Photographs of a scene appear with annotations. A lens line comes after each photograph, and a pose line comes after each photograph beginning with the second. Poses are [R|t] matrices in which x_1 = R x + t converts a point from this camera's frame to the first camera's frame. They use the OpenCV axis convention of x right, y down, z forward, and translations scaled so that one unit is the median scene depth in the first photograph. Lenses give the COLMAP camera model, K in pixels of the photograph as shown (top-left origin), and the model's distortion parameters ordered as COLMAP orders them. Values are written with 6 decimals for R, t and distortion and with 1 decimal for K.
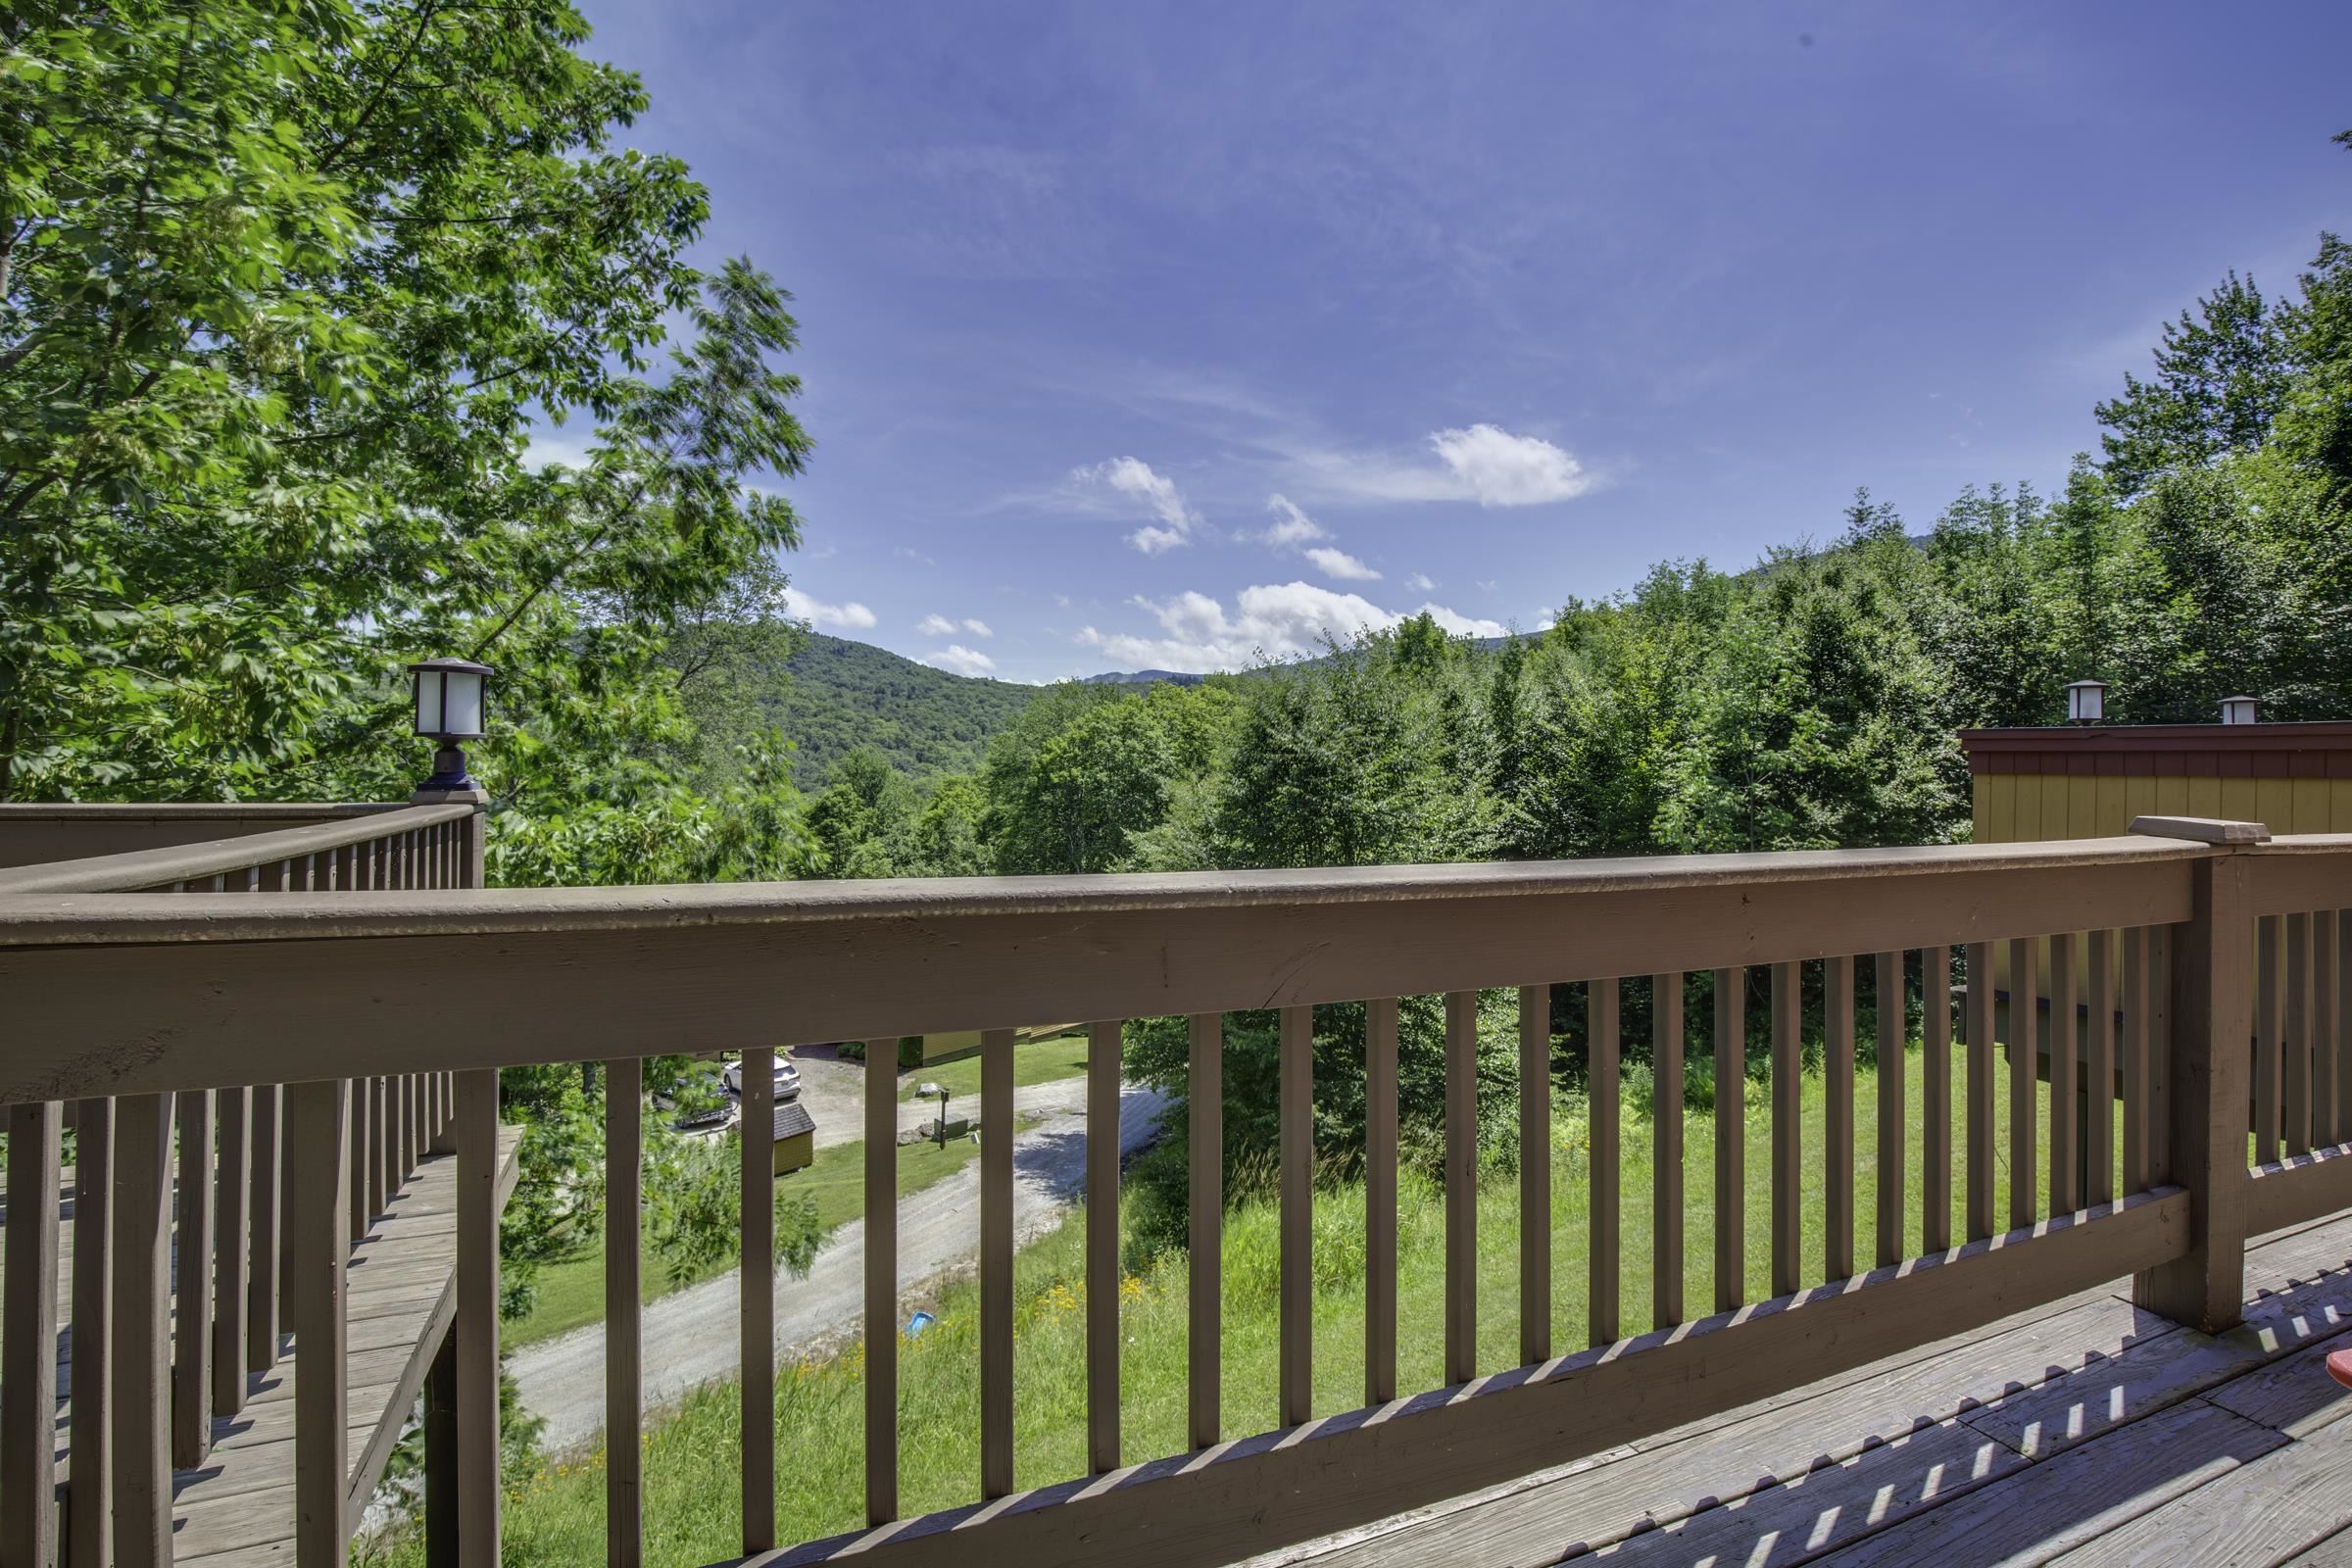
lens RADIAL K [[1091.7, 0, 1182.3], [0, 1091.7, 730.6], [0, 0, 1]] dist [-0.018287, 0.000647]
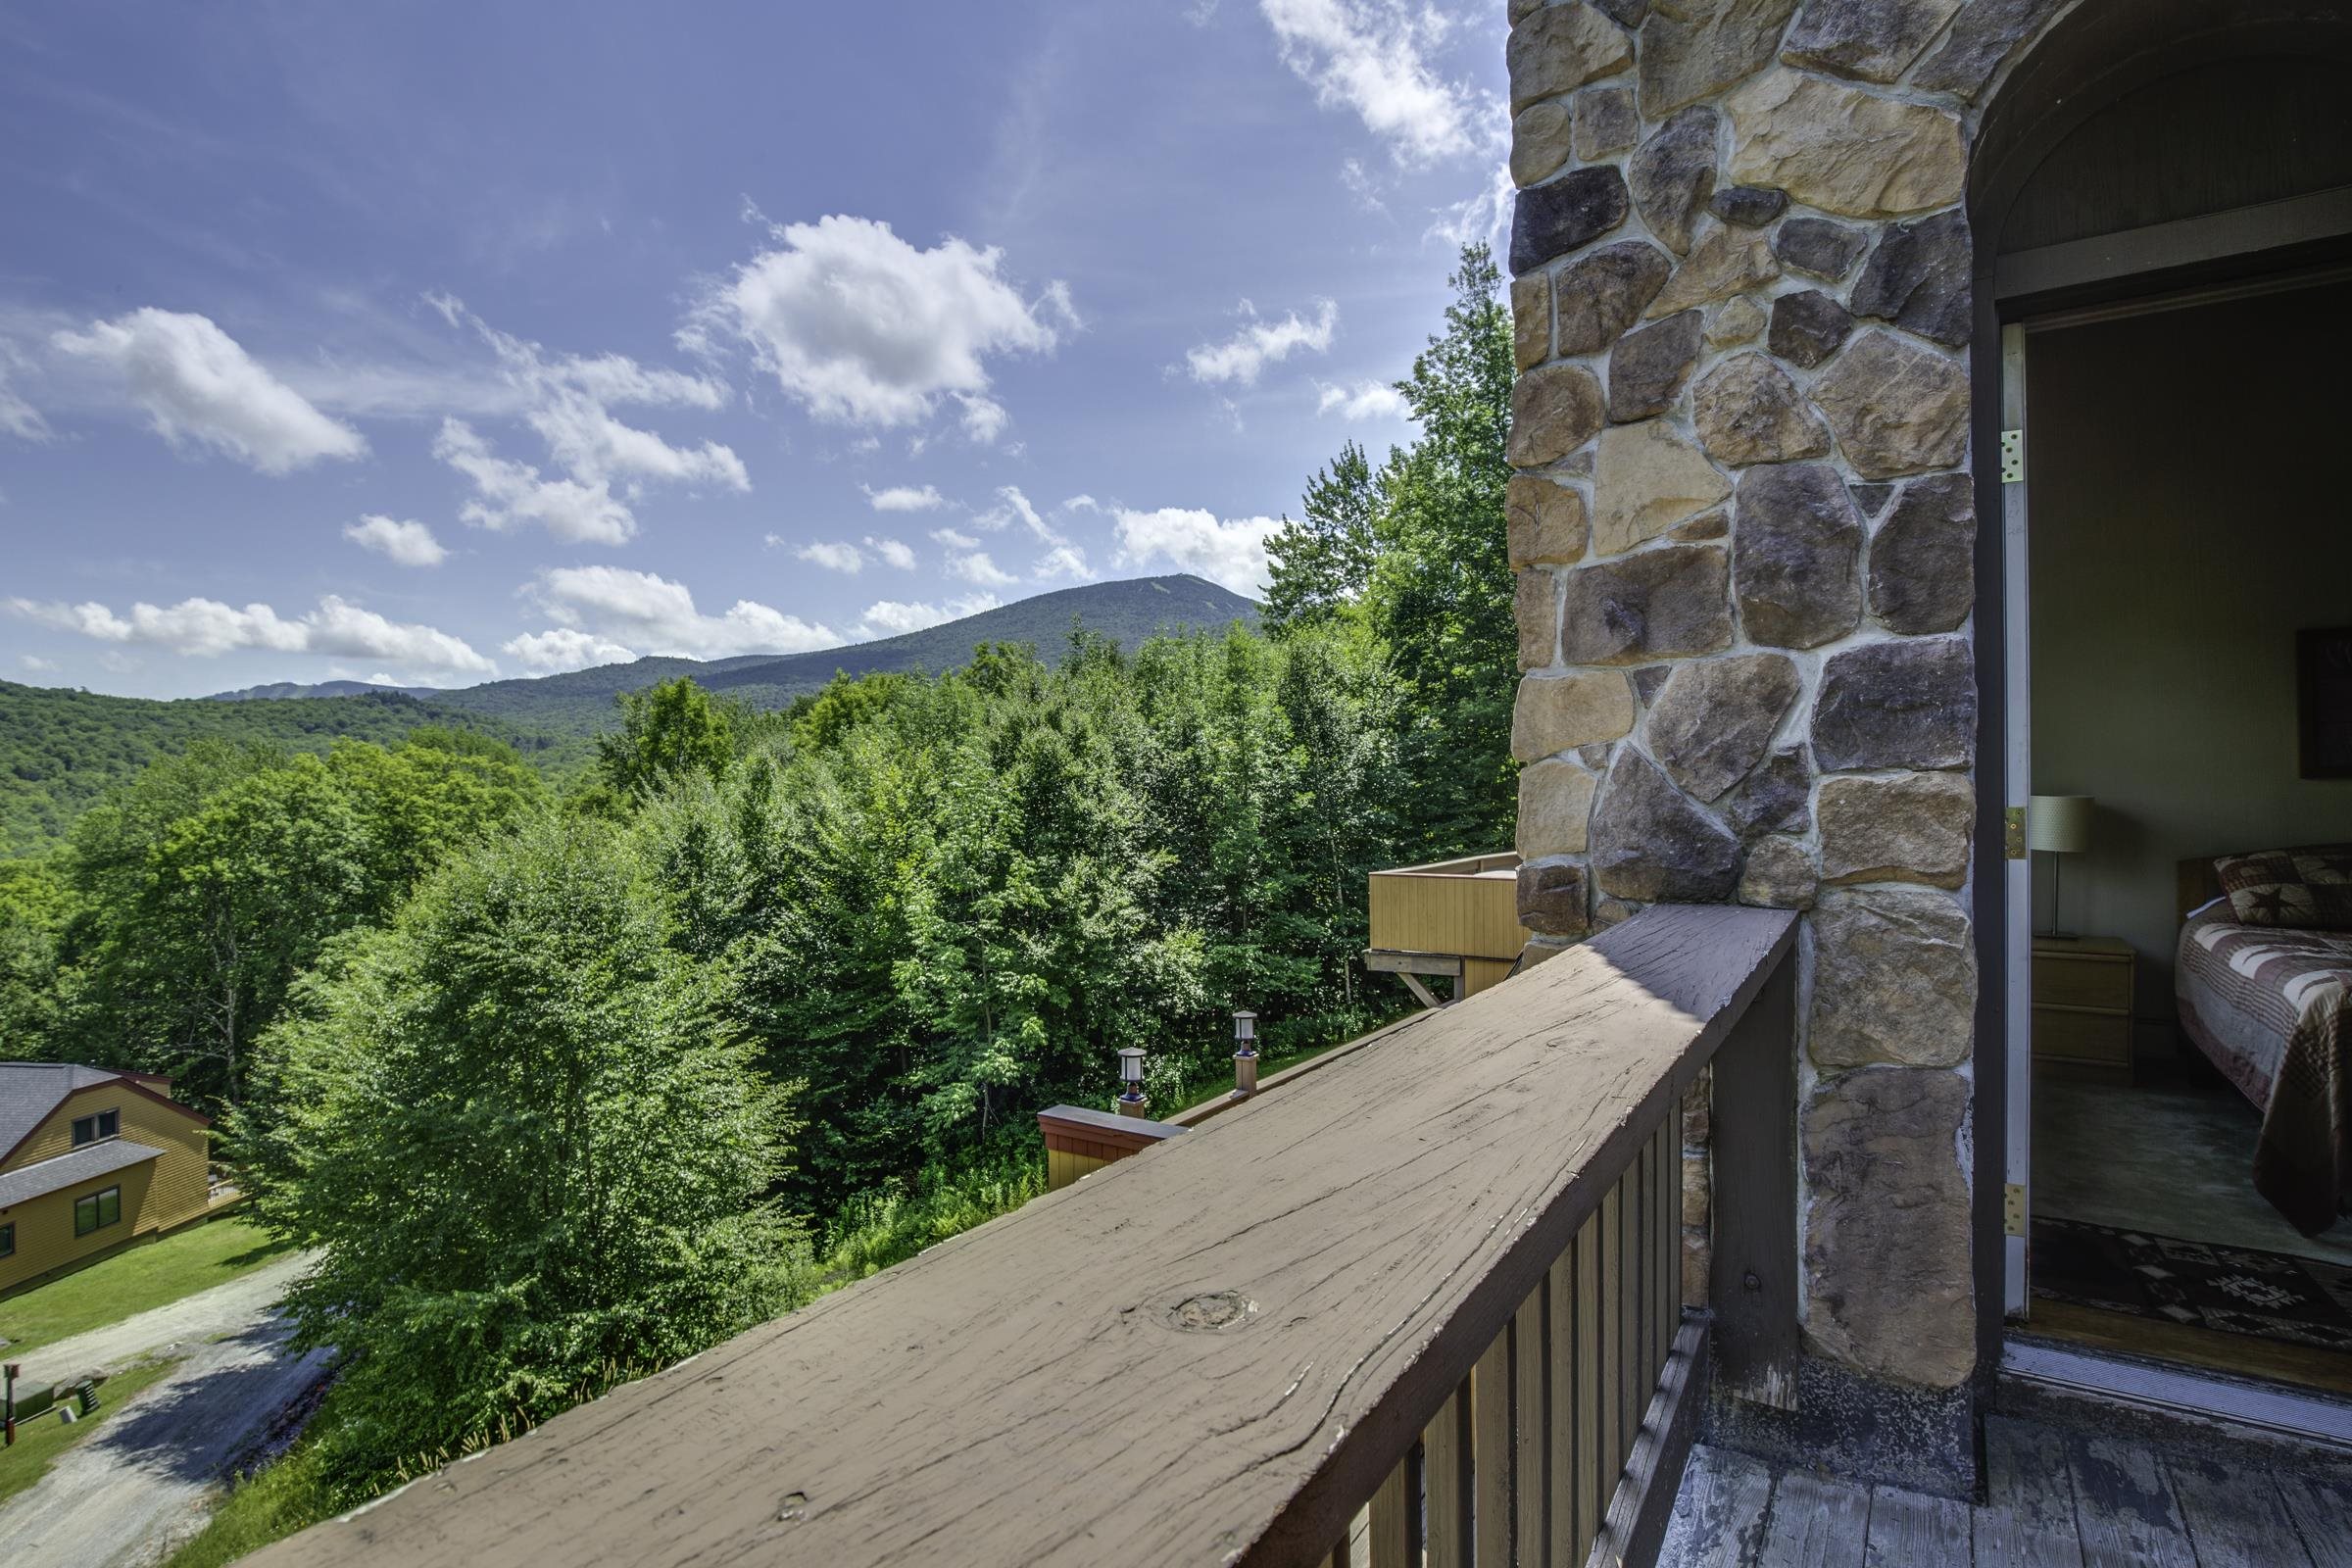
lens RADIAL K [[1194.3, 0, 1107.3], [0, 1194.3, 781.2], [0, 0, 1]] dist [-0.036587, 0.008694]
pose [[0.853967, -0.021568, 0.519879, 0.020784], [0.008437, 0.999583, 0.027611, -0.108221], [-0.520258, -0.019192, 0.853793, -0.054596]]
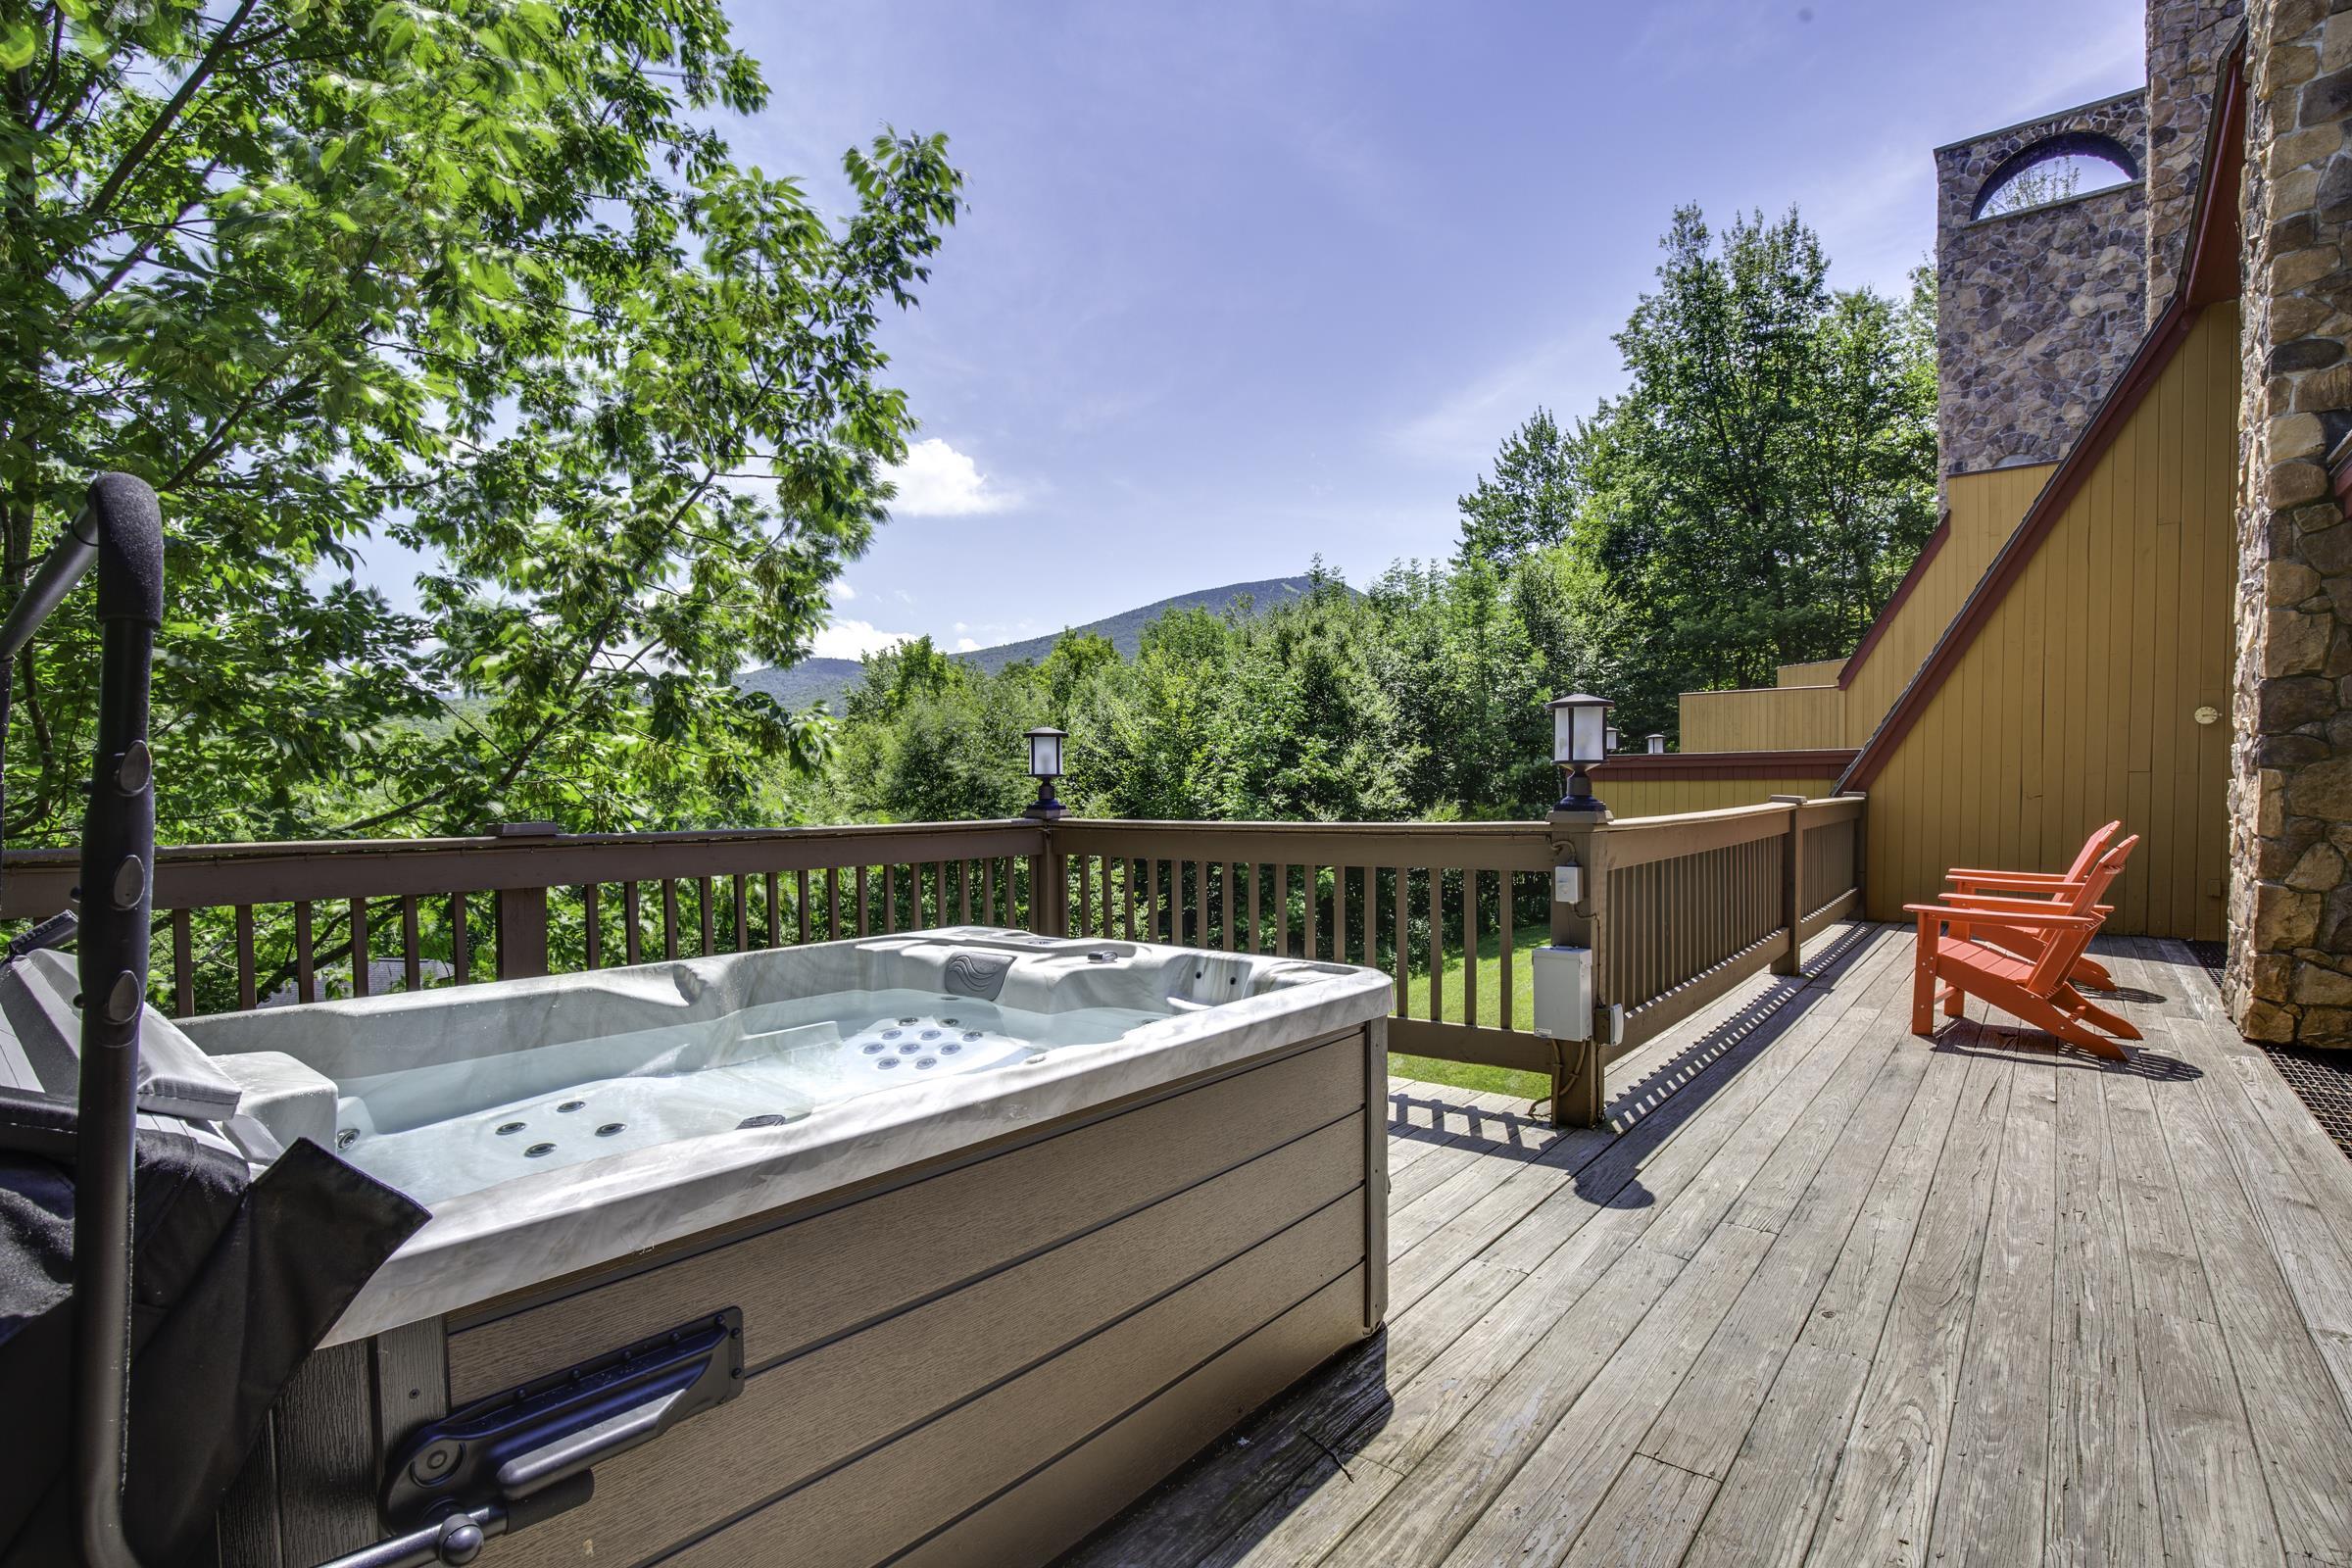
lens RADIAL K [[1132.8, 0, 1171.9], [0, 1132.8, 790.3], [0, 0, 1]] dist [-0.002126, 0.001395]
pose [[0.880483, -0.028985, 0.473191, -0.176653], [0.012363, 0.999194, 0.038200, -0.006291], [-0.473917, -0.027785, 0.880131, -0.079078]]
